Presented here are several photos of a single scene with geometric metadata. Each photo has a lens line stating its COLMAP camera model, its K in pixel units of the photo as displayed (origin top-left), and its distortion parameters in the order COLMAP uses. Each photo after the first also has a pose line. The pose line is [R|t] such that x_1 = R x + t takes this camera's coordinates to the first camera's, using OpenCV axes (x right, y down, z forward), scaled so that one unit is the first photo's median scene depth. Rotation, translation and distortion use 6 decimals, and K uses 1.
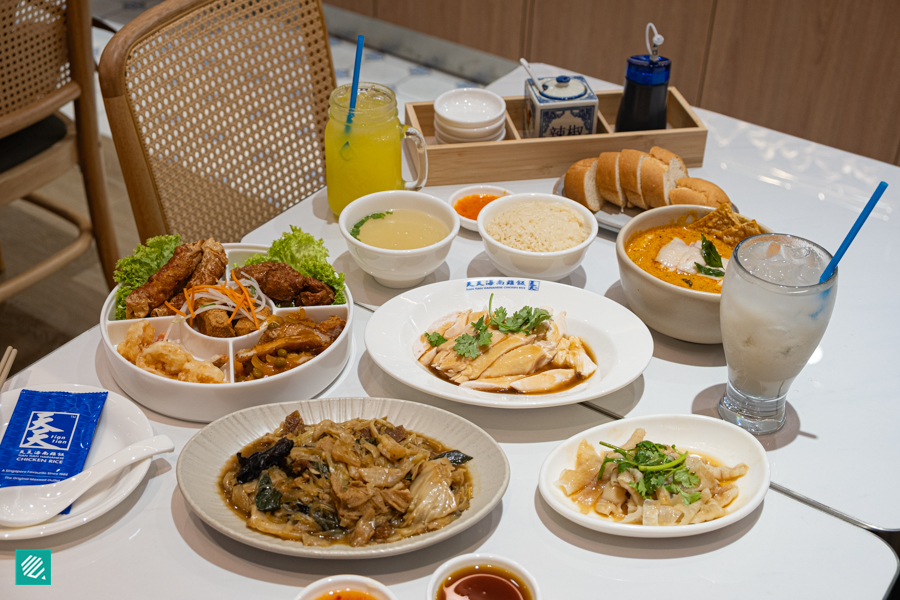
lens RADIAL K [[1143.8, 0, 450.0], [0, 1143.8, 300.0], [0, 0, 1]] dist [0.021132, 0.010199]
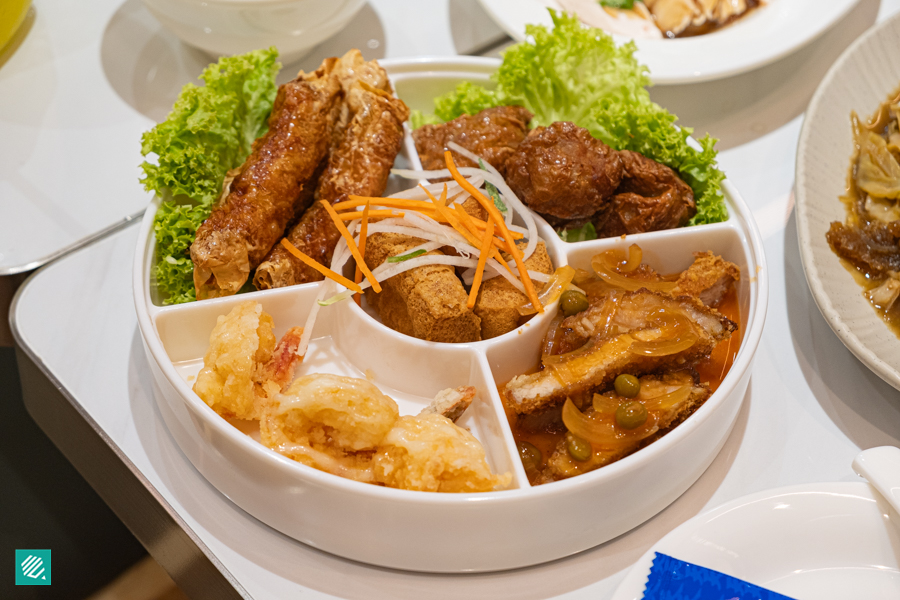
lens RADIAL K [[2094.0, 0, 450.0], [0, 2094.0, 300.0], [0, 0, 1]] dist [0.113723, 0.128337]
pose [[0.998974, -0.043078, 0.013976, -0.201625], [0.039924, 0.983346, 0.177304, -0.103160], [-0.021381, -0.176564, 0.984057, 0.289301]]
